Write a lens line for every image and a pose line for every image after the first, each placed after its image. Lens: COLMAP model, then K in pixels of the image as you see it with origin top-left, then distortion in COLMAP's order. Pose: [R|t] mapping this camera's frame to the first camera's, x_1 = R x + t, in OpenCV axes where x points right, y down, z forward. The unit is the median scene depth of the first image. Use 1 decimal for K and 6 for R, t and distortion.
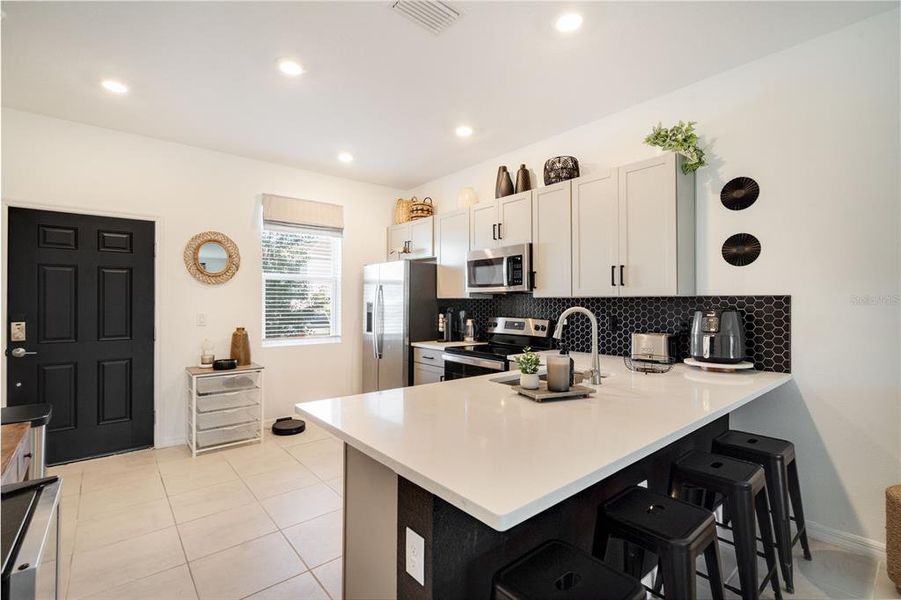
lens RADIAL K [[408.3, 0, 450.5], [0, 408.3, 300.0], [0, 0, 1]] dist [-0.000656, 0.000077]
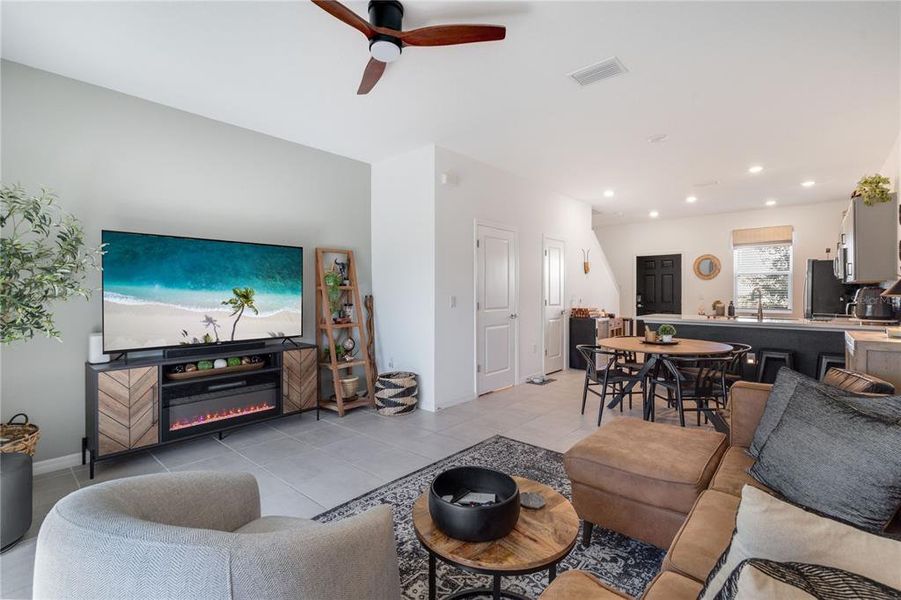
lens RADIAL K [[412.3, 0, 451.9], [0, 412.3, 294.8], [0, 0, 1]] dist [0.000922, 0.000456]
pose [[0.156135, 0.003922, -0.987728, 1.502206], [0.009164, 0.999943, 0.005419, 0.018425], [0.987693, -0.009897, 0.156090, -0.716367]]
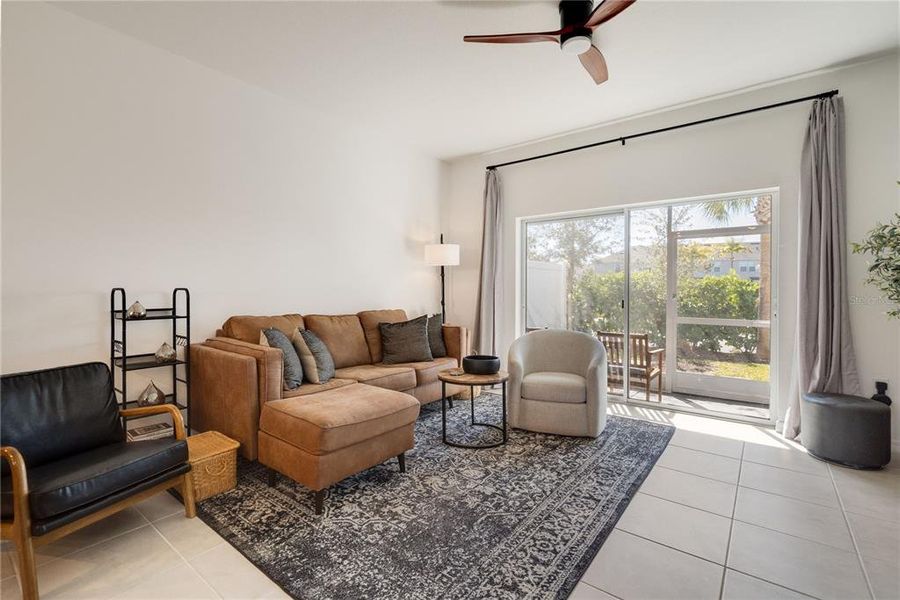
lens RADIAL K [[409.8, 0, 451.1], [0, 409.8, 290.2], [0, 0, 1]] dist [-0.003845, -0.000098]
pose [[-0.215158, -0.004772, 0.976568, 0.193043], [-0.008365, 0.999960, 0.003043, 0.045463], [-0.976543, -0.007515, -0.215190, -0.360228]]
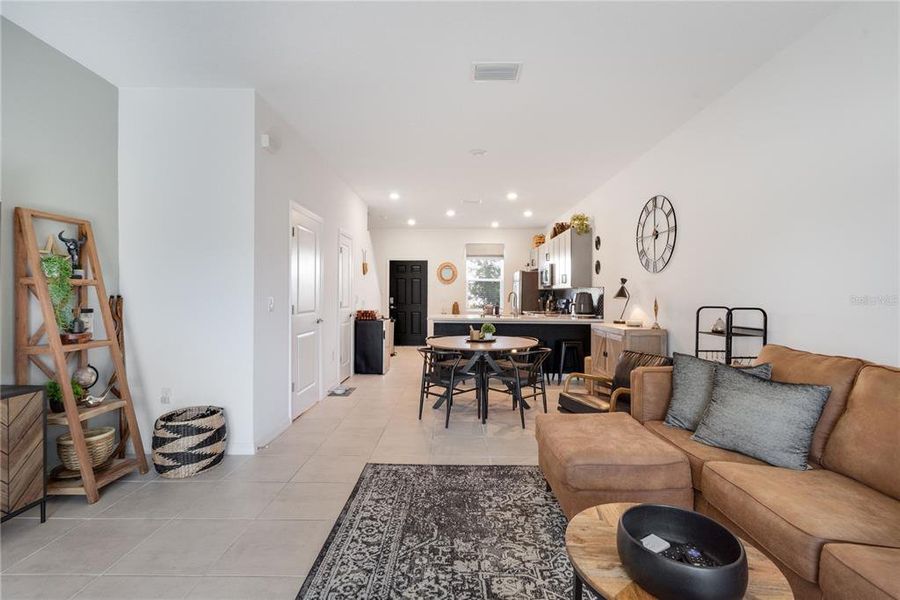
lens RADIAL K [[409.8, 0, 451.7], [0, 409.8, 297.9], [0, 0, 1]] dist [-0.000330, 0.000473]
pose [[0.764169, 0.008201, -0.644963, 1.179852], [-0.001553, 0.999940, 0.010876, 0.020869], [0.645014, -0.007310, 0.764136, -0.988955]]
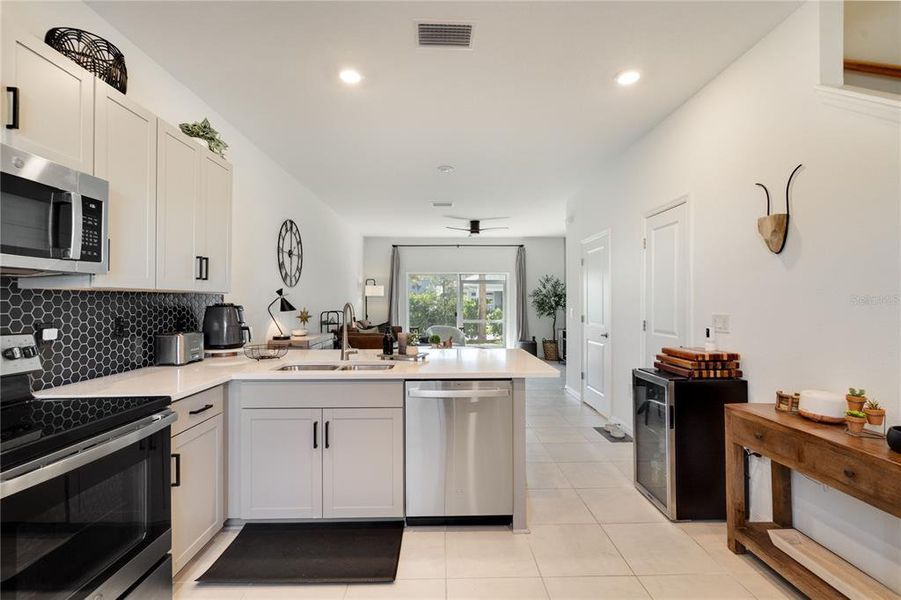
lens RADIAL K [[410.3, 0, 452.2], [0, 410.3, 297.9], [0, 0, 1]] dist [-0.000330, 0.000473]
pose [[-0.785658, 0.005155, 0.618639, -0.468963], [-0.004542, 0.999890, -0.014101, 0.011871], [-0.618644, -0.013888, -0.785548, 1.131052]]
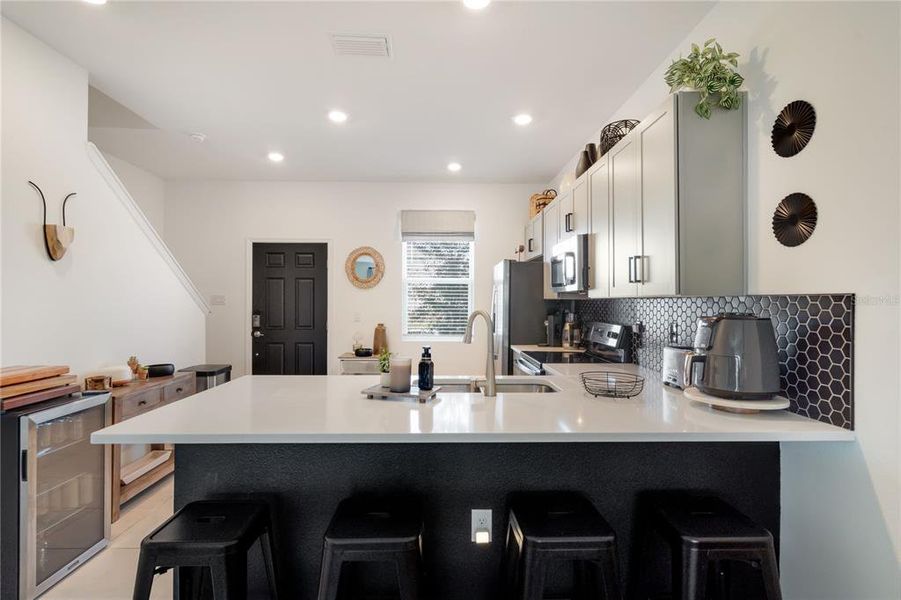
lens RADIAL K [[435.7, 0, 450.5], [0, 435.7, 300.0], [0, 0, 1]] dist [-0.000842, 0.000152]
pose [[0.786284, -0.001757, -0.617862, 0.527148], [0.001667, 0.999998, -0.000722, -0.001796], [0.617862, -0.000462, 0.786286, 0.121363]]
